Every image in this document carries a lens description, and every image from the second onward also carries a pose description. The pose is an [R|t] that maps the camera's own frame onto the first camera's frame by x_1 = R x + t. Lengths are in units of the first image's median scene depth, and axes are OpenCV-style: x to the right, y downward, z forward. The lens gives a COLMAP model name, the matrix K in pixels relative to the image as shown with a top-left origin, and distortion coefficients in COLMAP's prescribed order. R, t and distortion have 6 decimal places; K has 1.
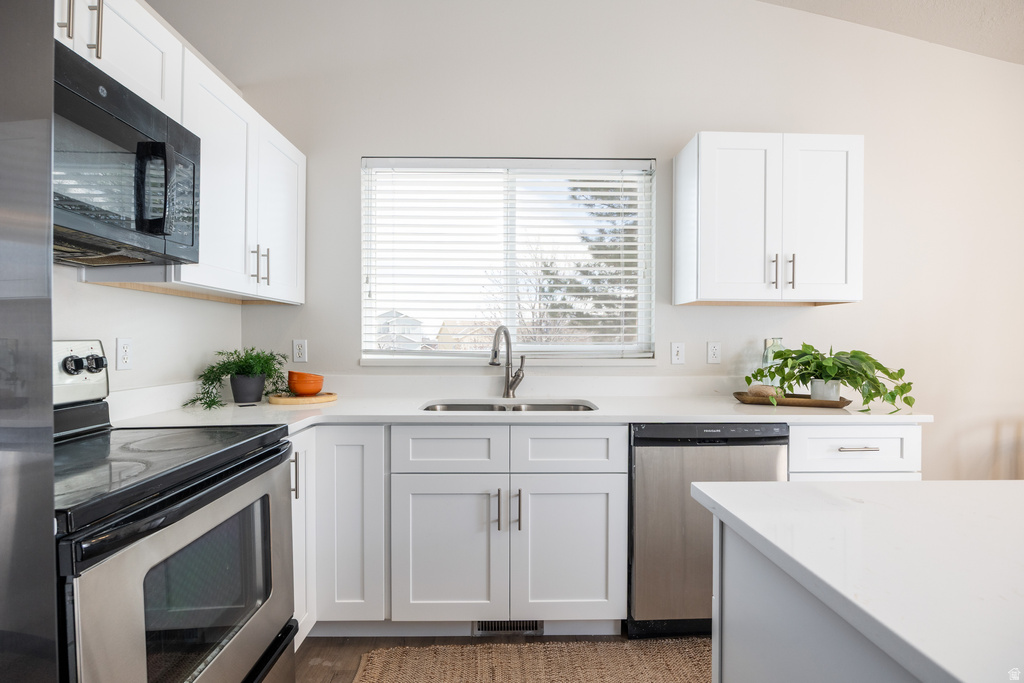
lens RADIAL K [[479.0, 0, 512.0], [0, 479.0, 341.5], [0, 0, 1]] dist [-0.009489, -0.000149]
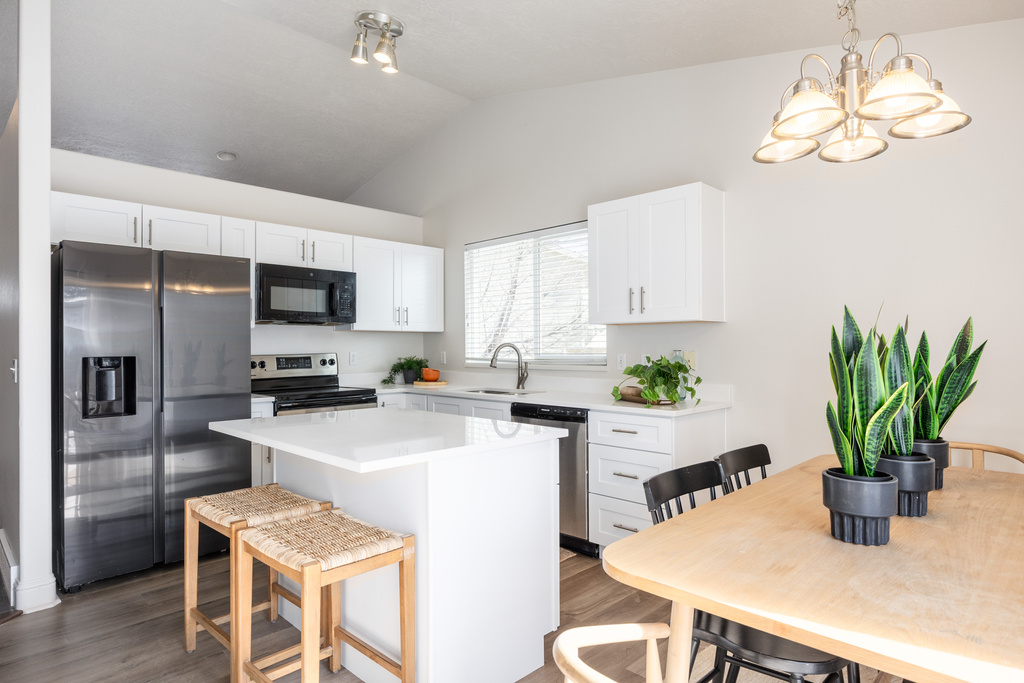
lens RADIAL K [[567.5, 0, 512.0], [0, 567.5, 341.5], [0, 0, 1]] dist [-0.001922, -0.000260]
pose [[0.695419, -0.013399, -0.718480, 1.469315], [0.004093, 0.999884, -0.014685, -0.011341], [0.718593, 0.007271, 0.695393, -0.342314]]
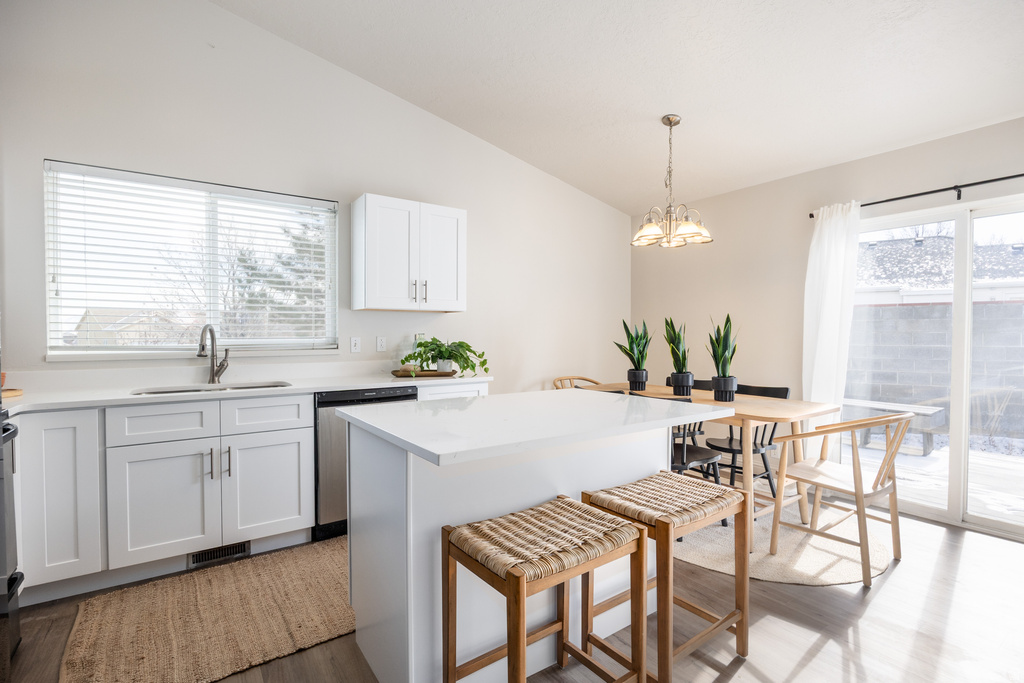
lens RADIAL K [[479.0, 0, 512.0], [0, 479.0, 341.5], [0, 0, 1]] dist [-0.009489, -0.000149]
pose [[0.832736, -0.012542, 0.553529, -0.052128], [0.003106, 0.999833, 0.017982, -0.009822], [-0.553662, -0.013255, 0.832636, -0.480752]]
